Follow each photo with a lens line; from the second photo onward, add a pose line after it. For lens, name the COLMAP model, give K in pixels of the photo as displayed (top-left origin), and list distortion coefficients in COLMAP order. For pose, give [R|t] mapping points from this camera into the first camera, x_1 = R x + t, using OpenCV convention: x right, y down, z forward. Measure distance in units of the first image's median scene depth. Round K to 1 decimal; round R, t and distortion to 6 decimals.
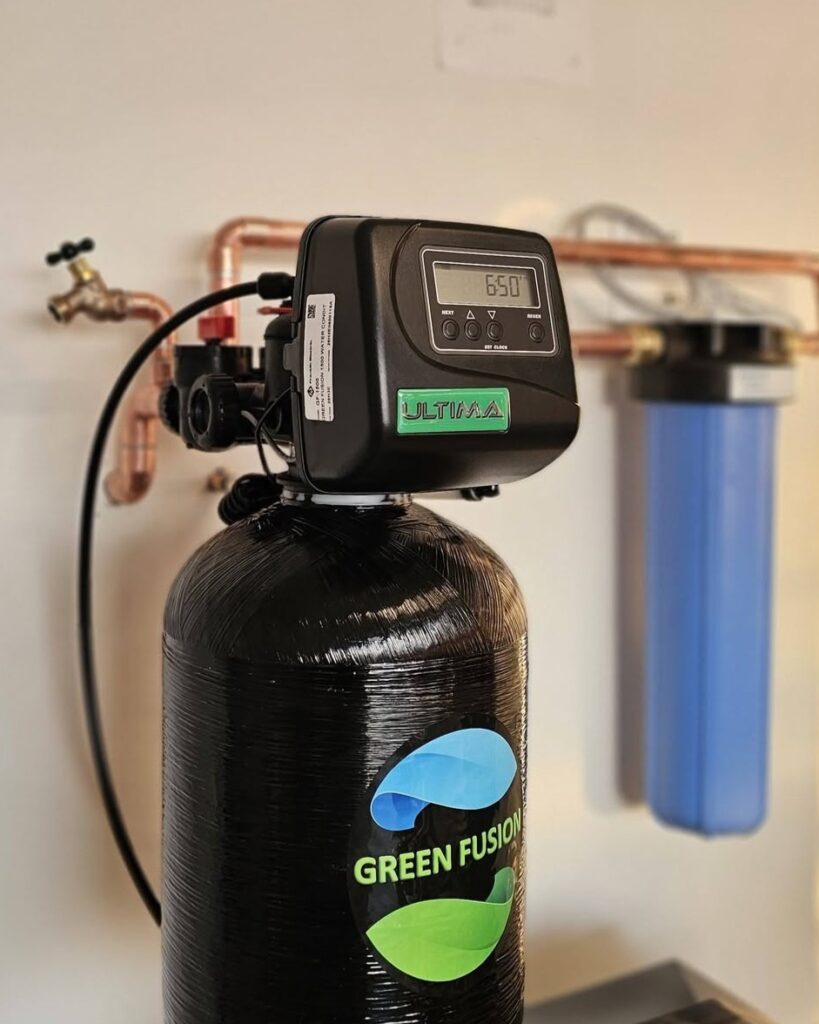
lens RADIAL K [[1297.1, 0, 409.6], [0, 1297.1, 508.2], [0, 0, 1]] dist [0.173502, 0.000000]
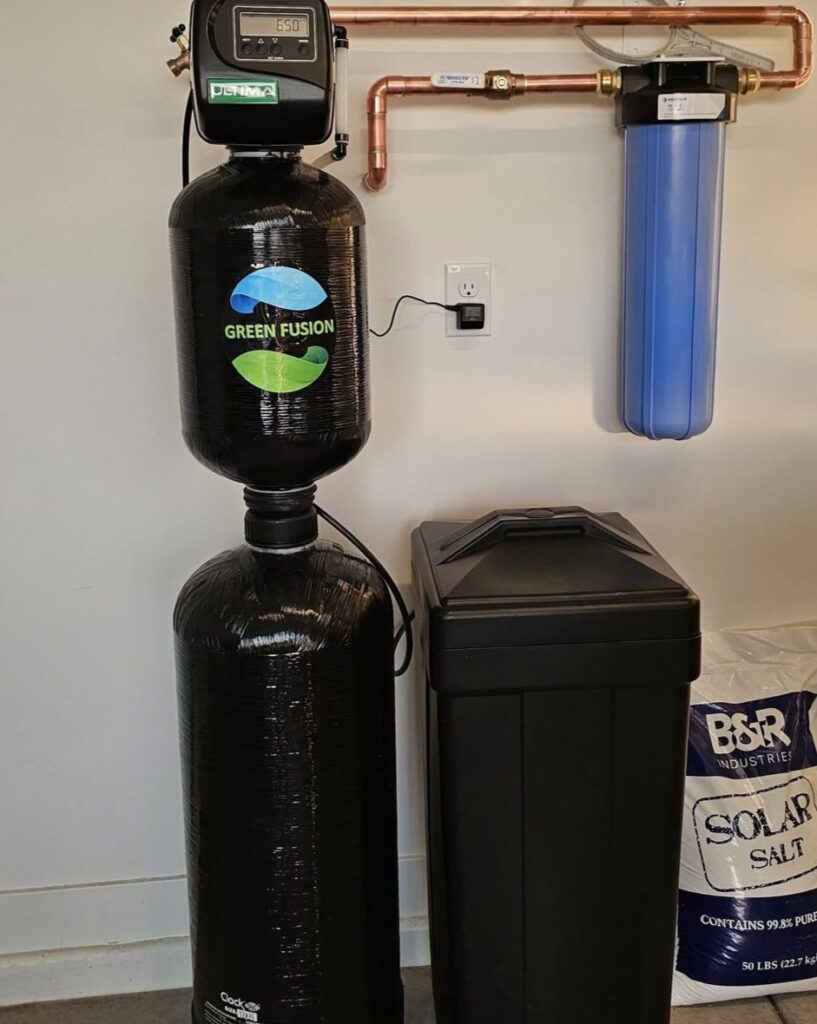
lens RADIAL K [[1297.1, 0, 410.6], [0, 1297.1, 513.6], [0, 0, 1]] dist [0.173502, 0.000000]
pose [[0.905596, 0.062707, -0.419481, 1.099556], [-0.015616, 0.993270, 0.114768, 0.316905], [0.423854, -0.097383, 0.900480, -0.760586]]
